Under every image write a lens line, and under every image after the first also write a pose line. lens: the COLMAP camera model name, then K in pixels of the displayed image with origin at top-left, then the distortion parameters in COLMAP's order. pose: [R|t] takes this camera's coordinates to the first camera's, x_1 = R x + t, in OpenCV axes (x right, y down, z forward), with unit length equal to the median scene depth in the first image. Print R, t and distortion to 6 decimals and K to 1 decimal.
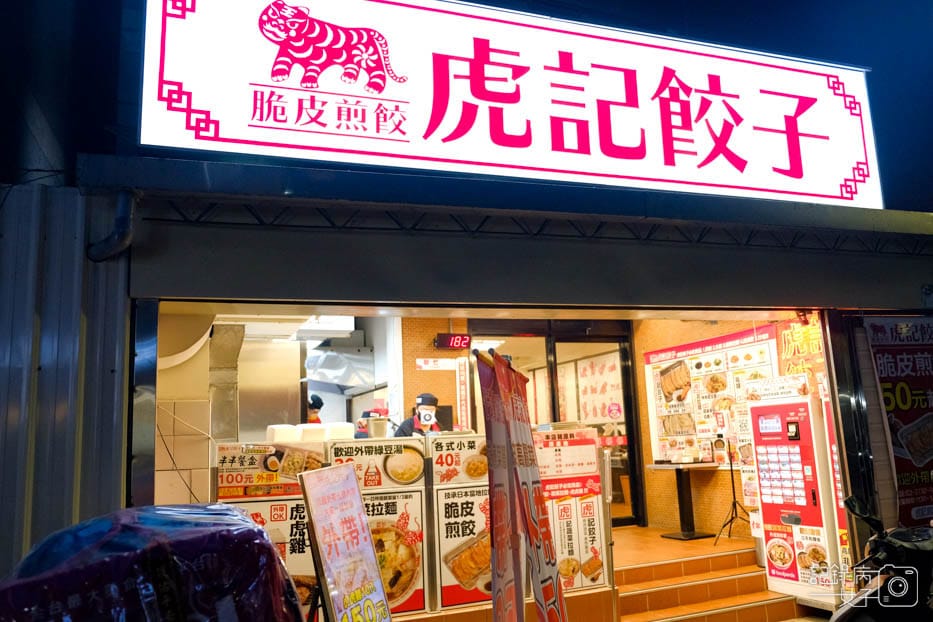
lens RADIAL K [[722.6, 0, 466.5], [0, 722.6, 311.0], [0, 0, 1]] dist [-0.057937, 0.056610]
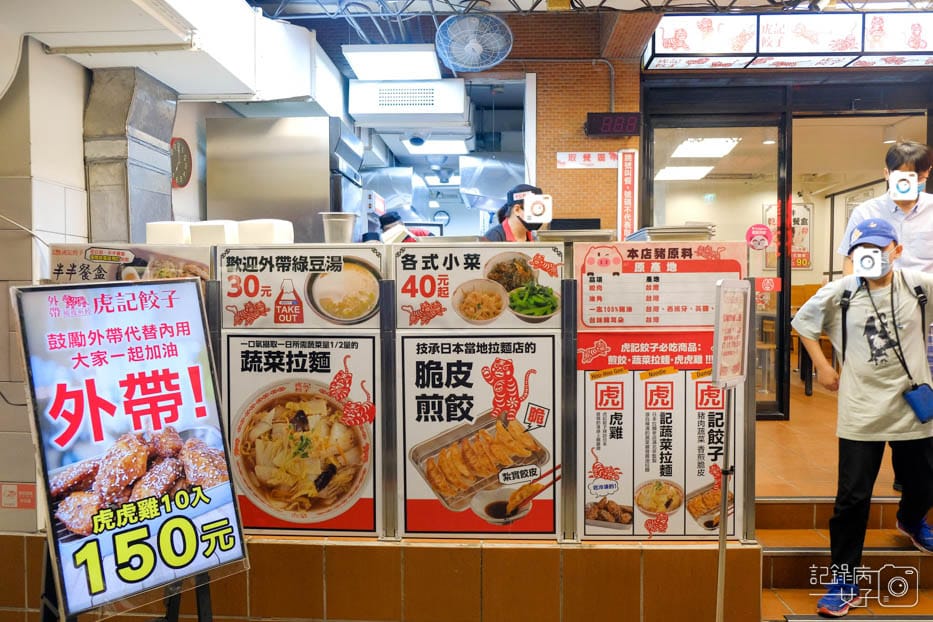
lens RADIAL K [[722.6, 0, 466.5], [0, 722.6, 311.0], [0, 0, 1]] dist [-0.057937, 0.056610]
pose [[0.905583, 0.054203, -0.420693, 0.254612], [0.036580, 0.978127, 0.204766, 0.119344], [0.422590, -0.200821, 0.883792, 0.548843]]
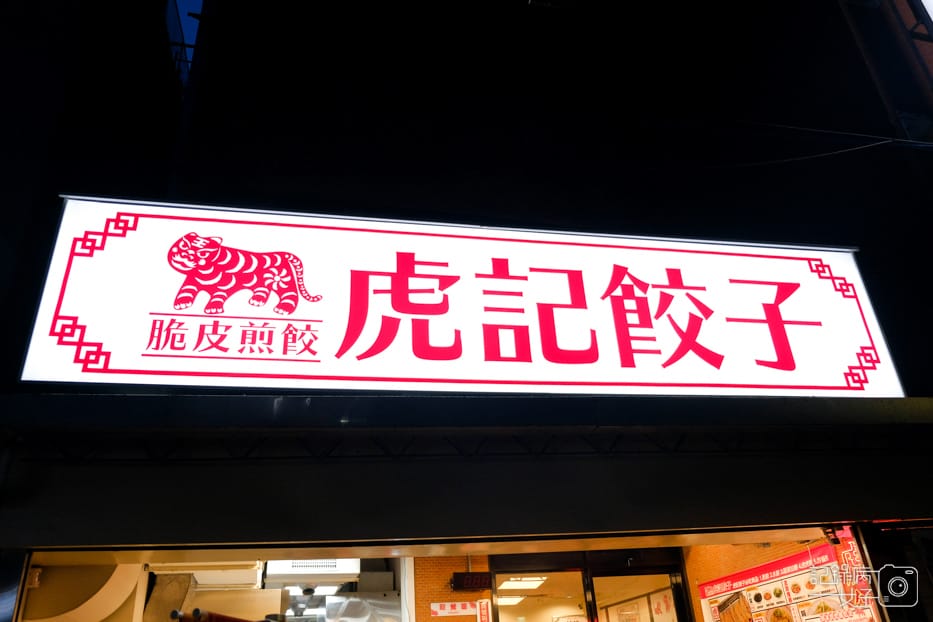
lens RADIAL K [[722.6, 0, 466.5], [0, 722.6, 311.0], [0, 0, 1]] dist [-0.057937, 0.056610]
pose [[0.991323, -0.080492, -0.103918, 0.162536], [0.044411, 0.949190, -0.311555, 0.001750], [0.123716, 0.304237, 0.944529, 0.094088]]
